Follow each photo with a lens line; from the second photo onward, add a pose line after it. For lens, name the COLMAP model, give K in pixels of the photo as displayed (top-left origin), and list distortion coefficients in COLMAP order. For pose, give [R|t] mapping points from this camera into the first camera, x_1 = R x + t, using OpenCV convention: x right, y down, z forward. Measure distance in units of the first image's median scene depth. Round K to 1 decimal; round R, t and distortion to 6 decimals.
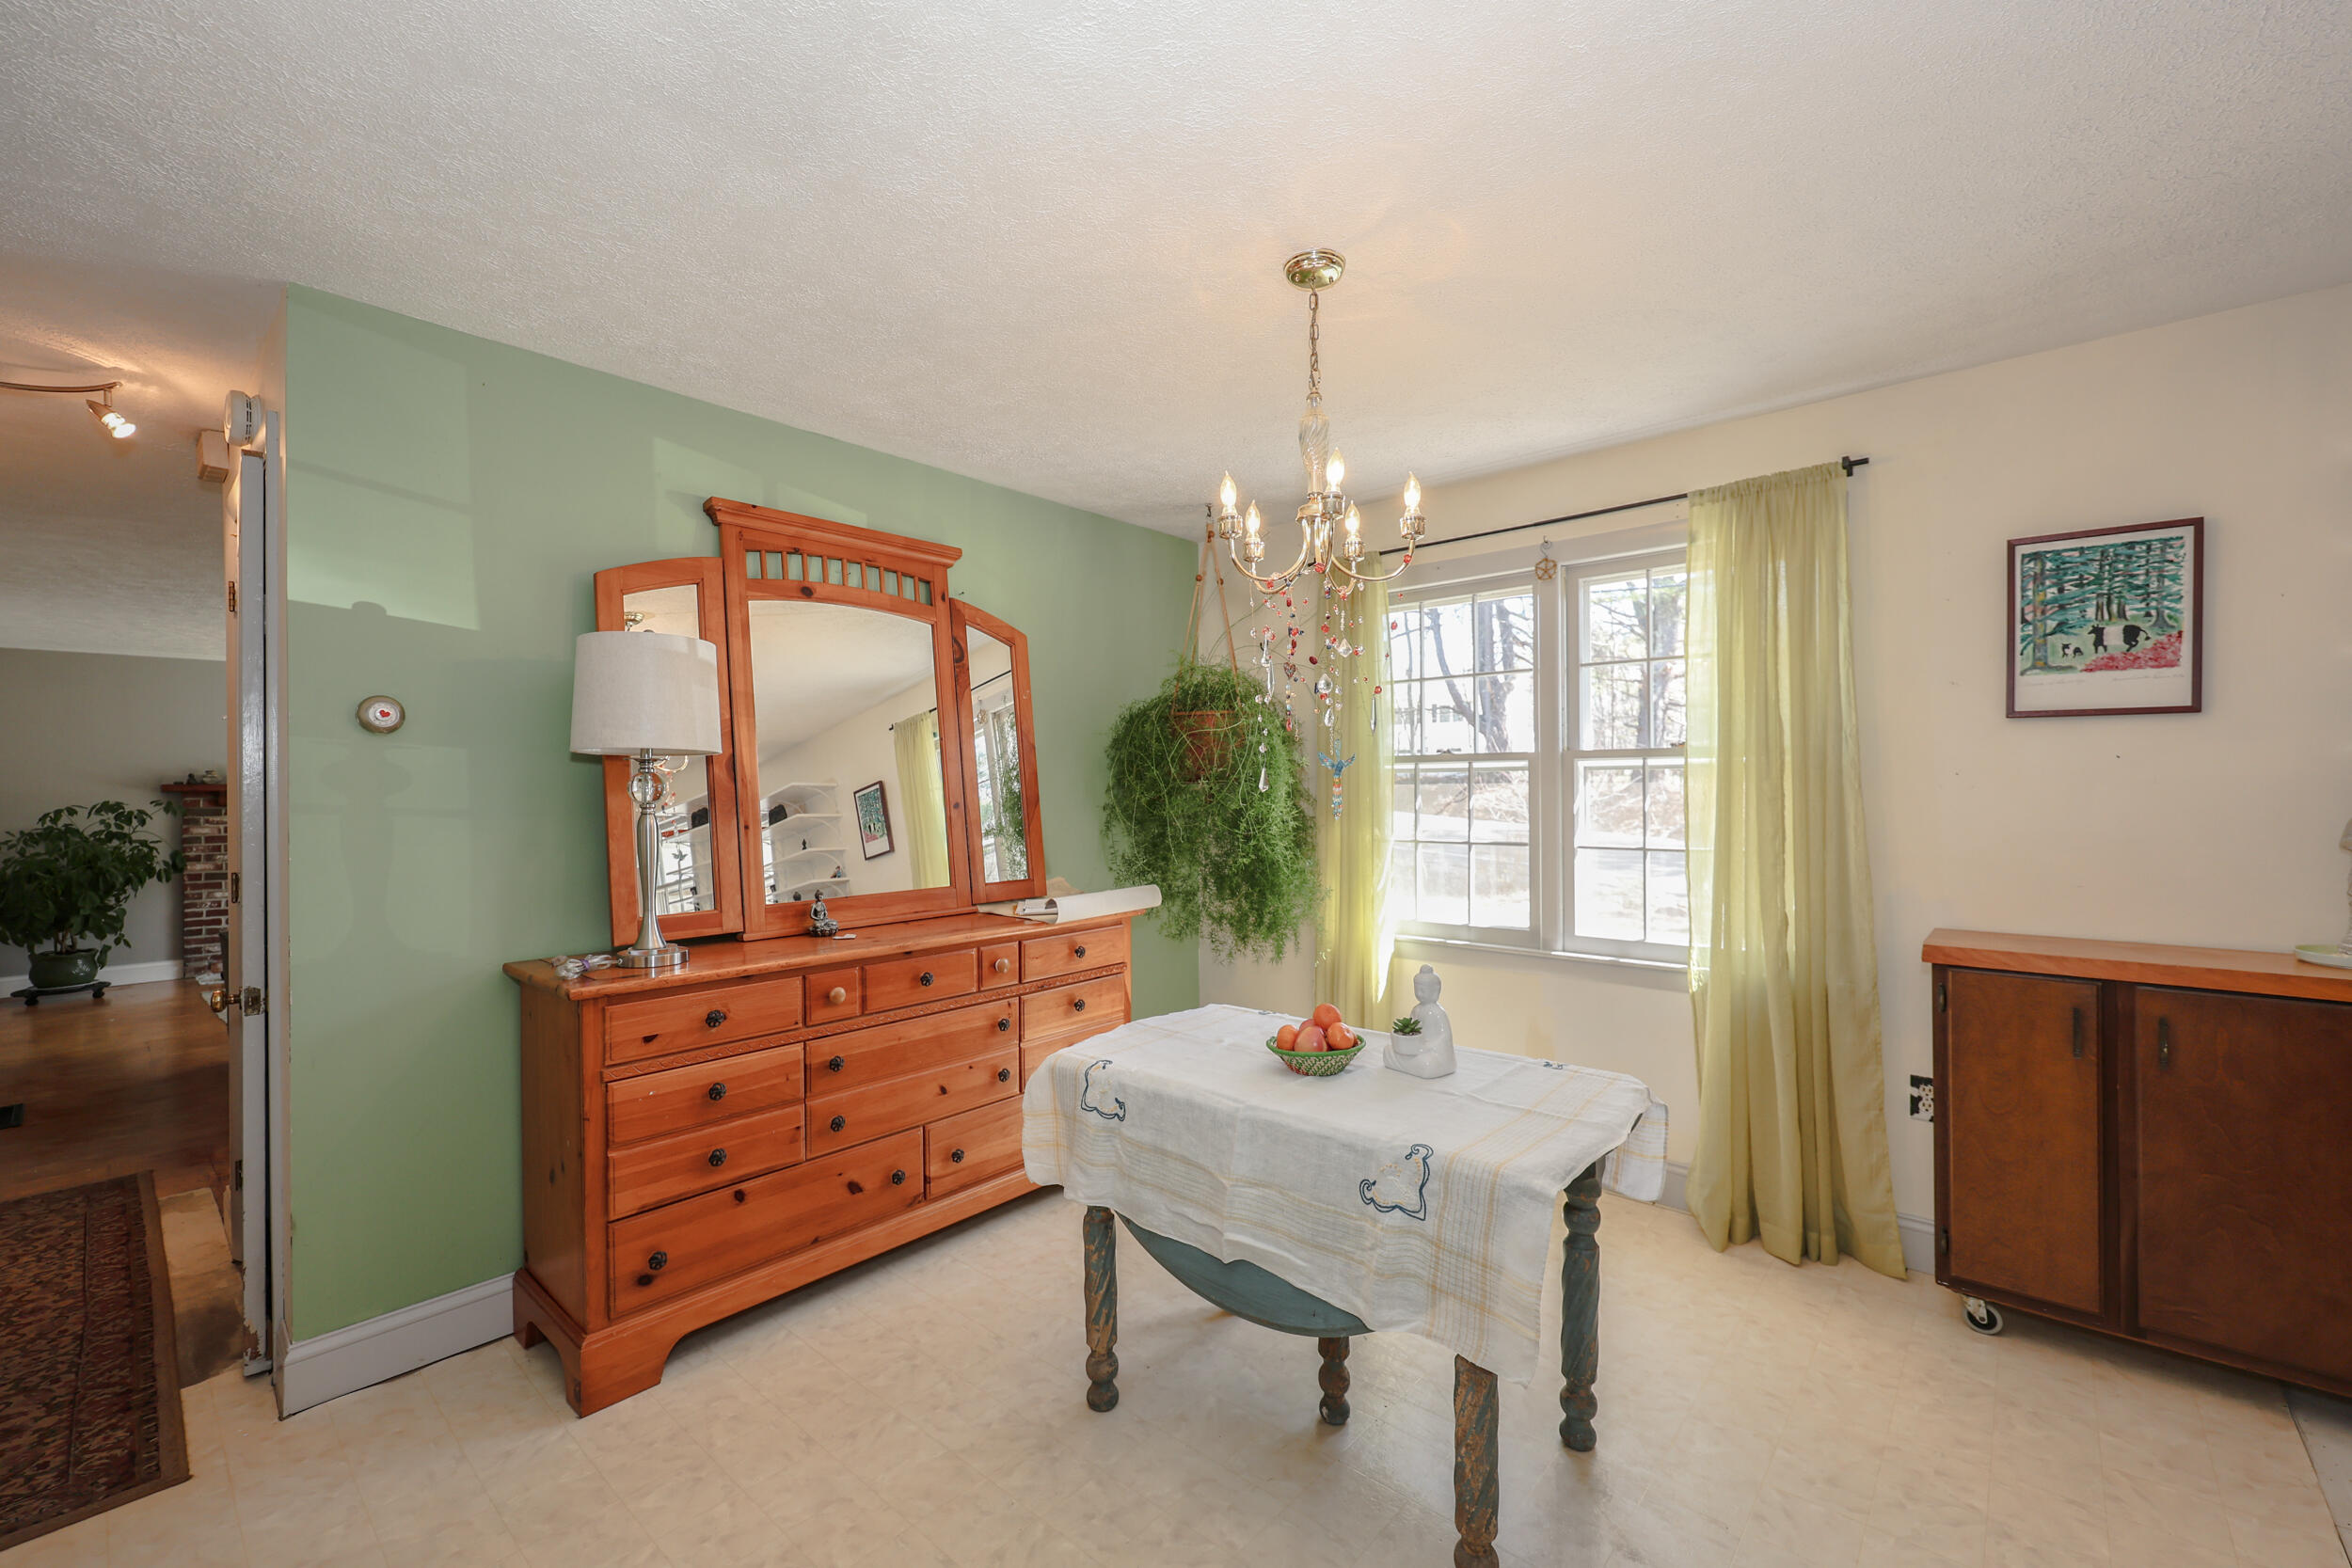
lens RADIAL K [[967.8, 0, 1161.3], [0, 967.8, 787.4], [0, 0, 1]] dist [0.000806, -0.000490]
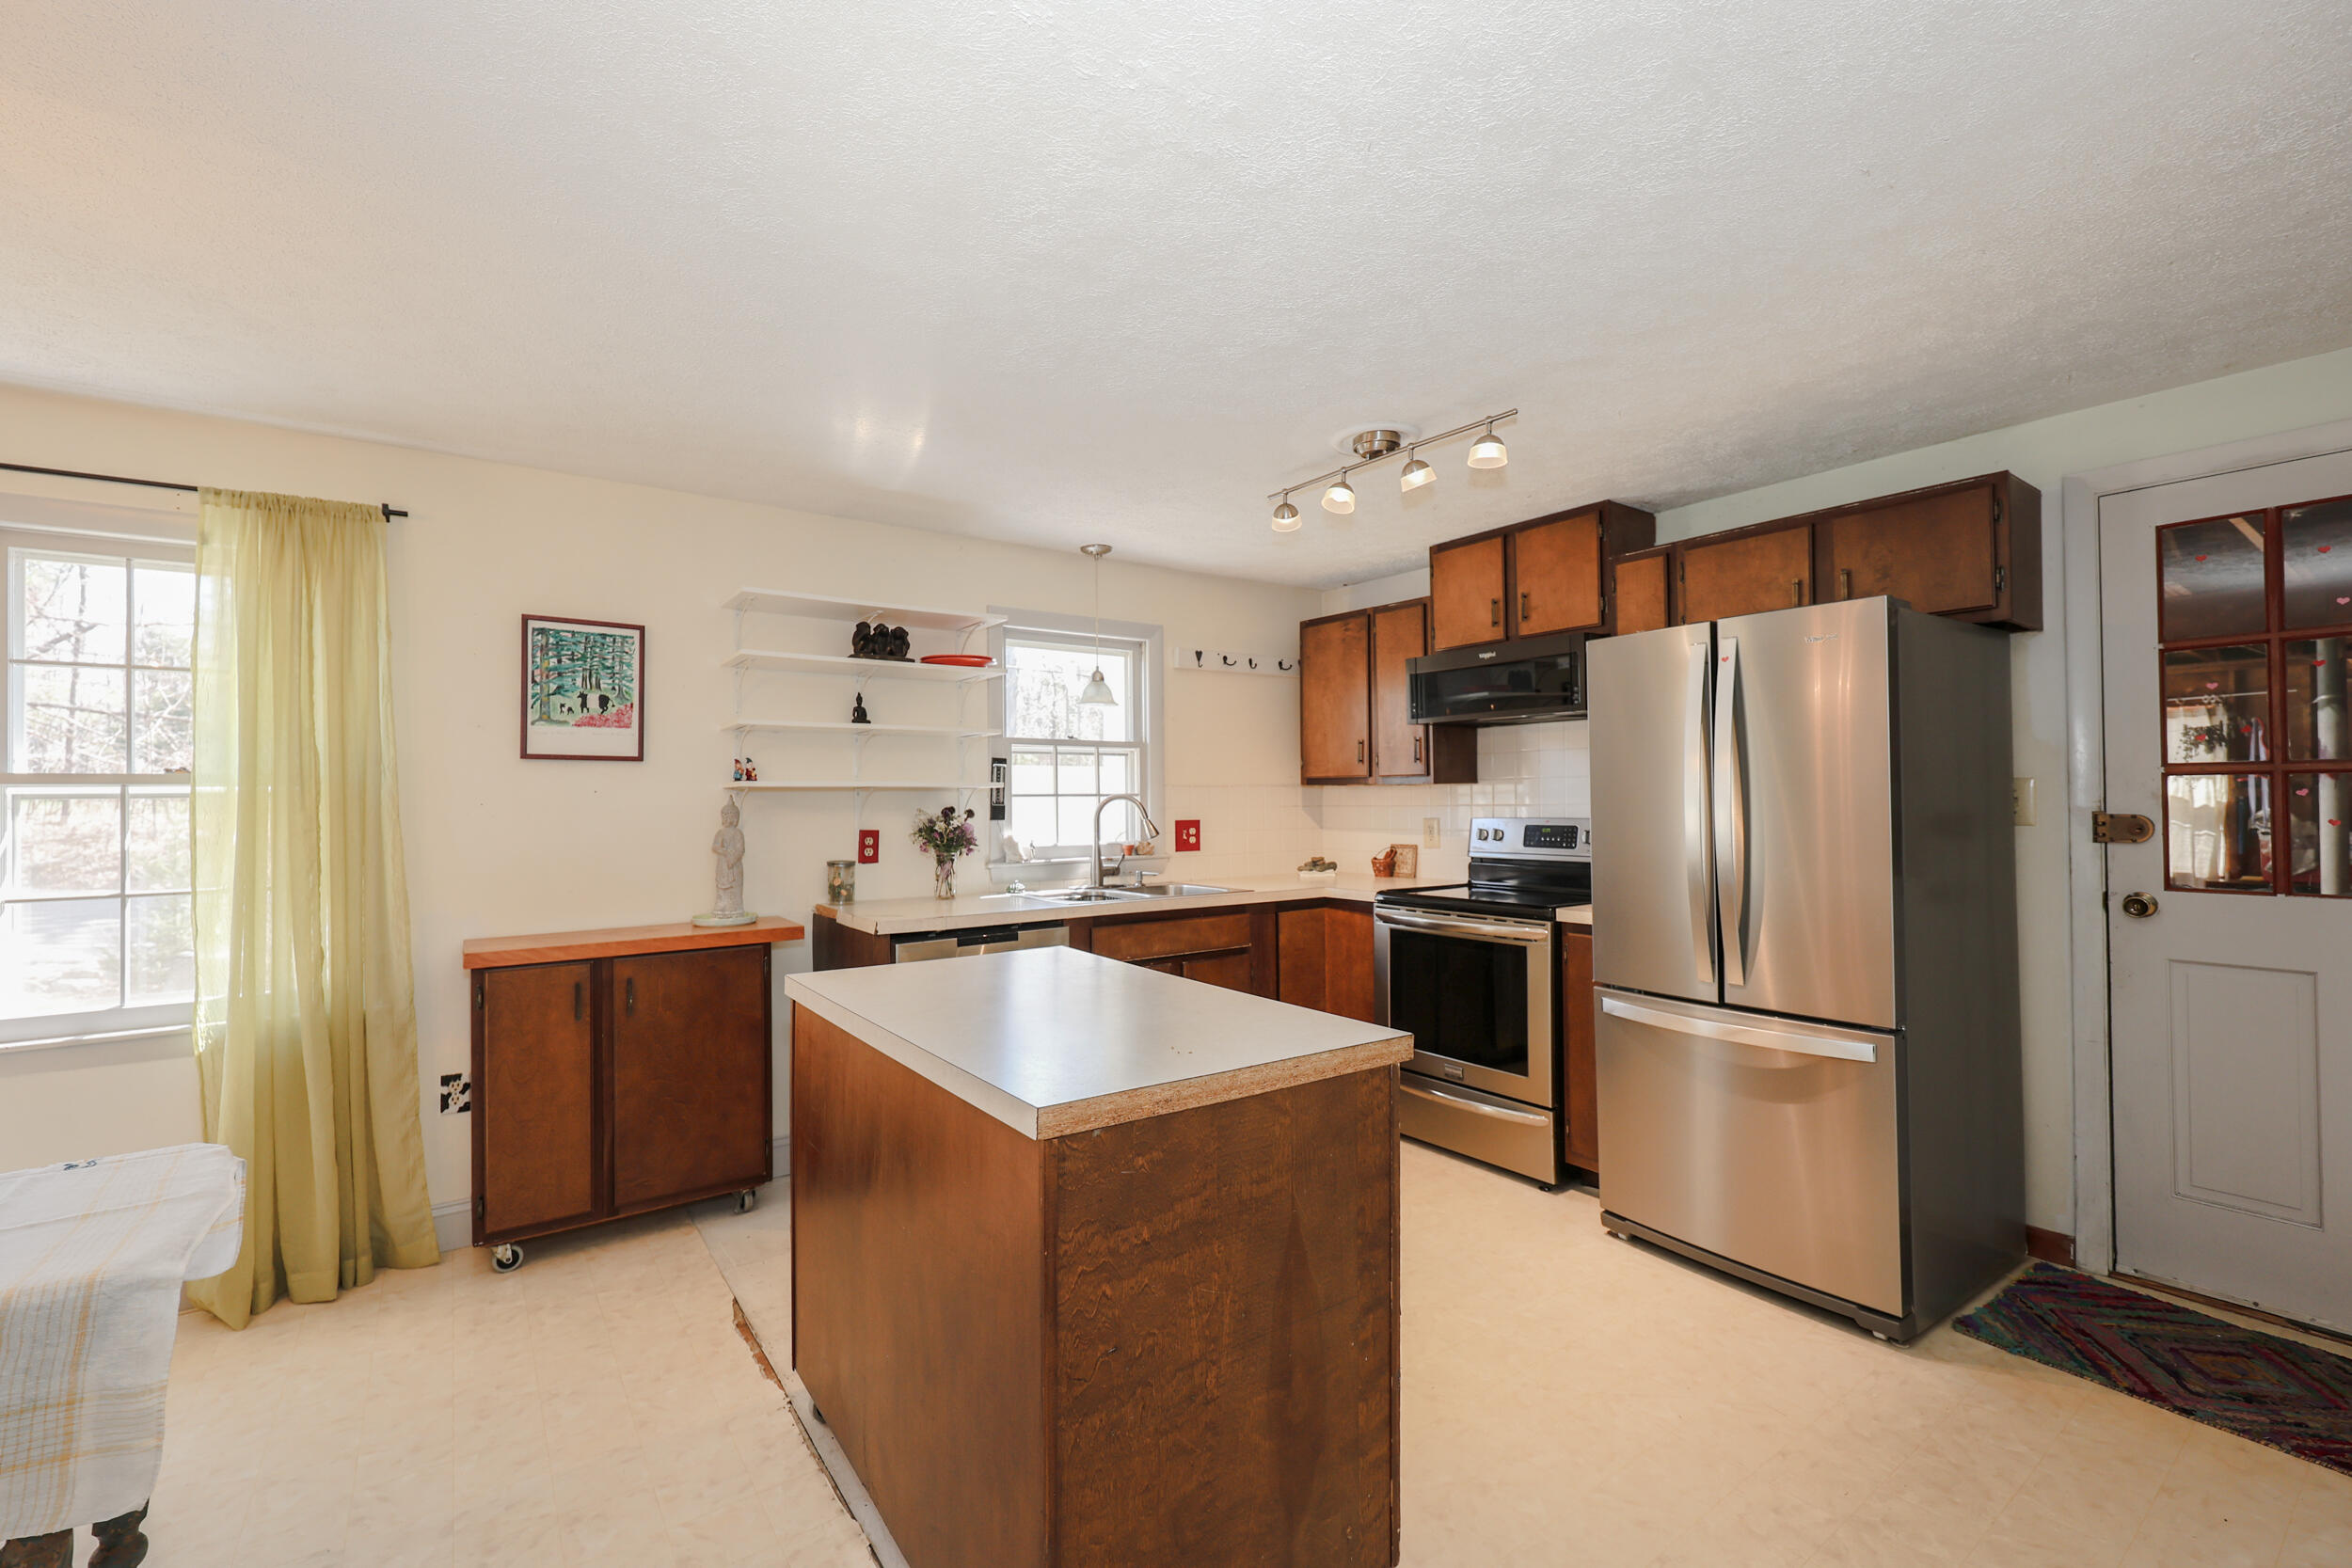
lens RADIAL K [[995.8, 0, 1176.0], [0, 995.8, 784.0], [0, 0, 1]] dist [-0.003725, -0.000002]
pose [[0.210020, 0.015881, 0.977568, -0.185786], [0.010056, 0.999780, -0.018402, -0.008887], [-0.977645, 0.013695, 0.209814, -0.072705]]
